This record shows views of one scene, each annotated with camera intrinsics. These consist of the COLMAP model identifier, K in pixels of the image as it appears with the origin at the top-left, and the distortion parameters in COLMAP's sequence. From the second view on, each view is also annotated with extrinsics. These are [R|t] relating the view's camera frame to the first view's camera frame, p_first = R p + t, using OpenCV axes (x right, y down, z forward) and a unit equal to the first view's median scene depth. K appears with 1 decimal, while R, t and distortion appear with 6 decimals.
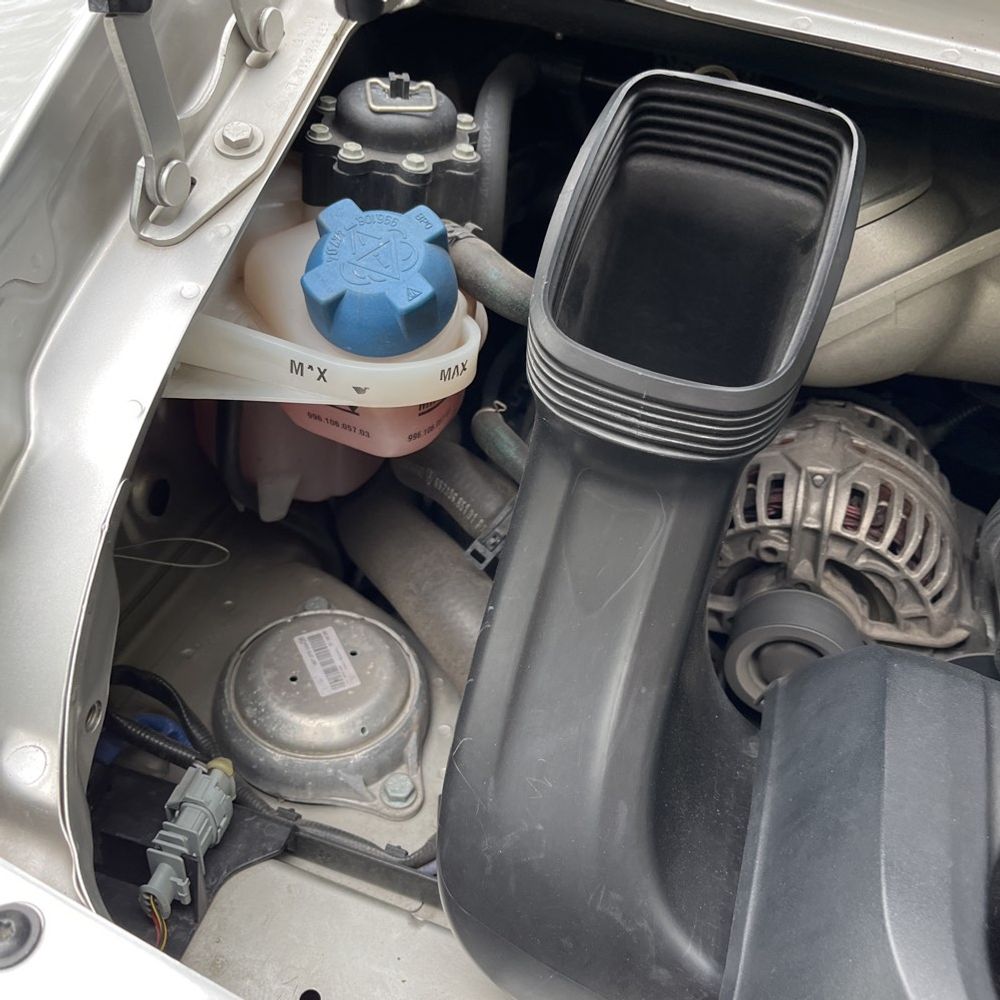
lens RADIAL K [[1006.0, 0, 500.2], [0, 1006.0, 490.0], [0, 0, 1]] dist [0.037498, -0.025168]
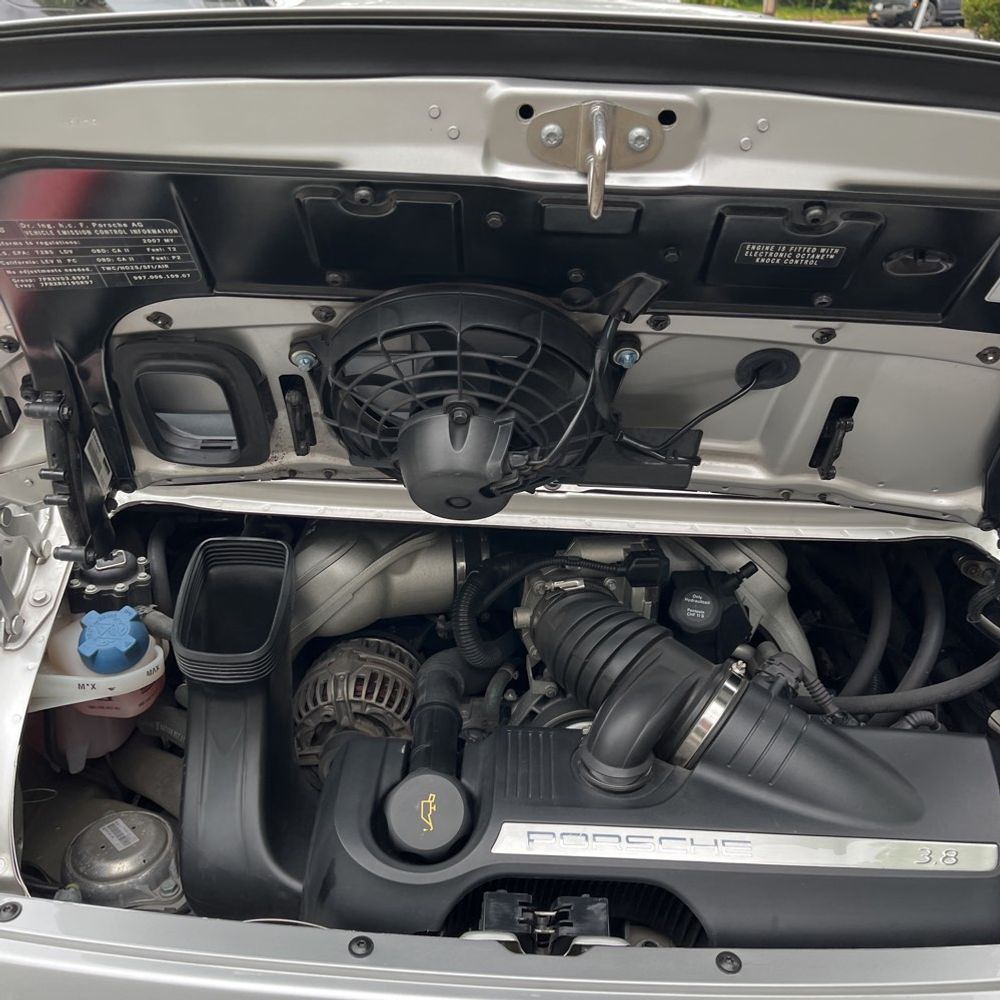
lens RADIAL K [[1006.0, 0, 500.2], [0, 1006.0, 490.0], [0, 0, 1]] dist [0.037498, -0.025168]
pose [[0.949052, -0.202253, 0.241649, 0.217281], [0.256041, 0.941951, -0.217191, 0.185159], [-0.183694, 0.267998, 0.945745, -1.353495]]
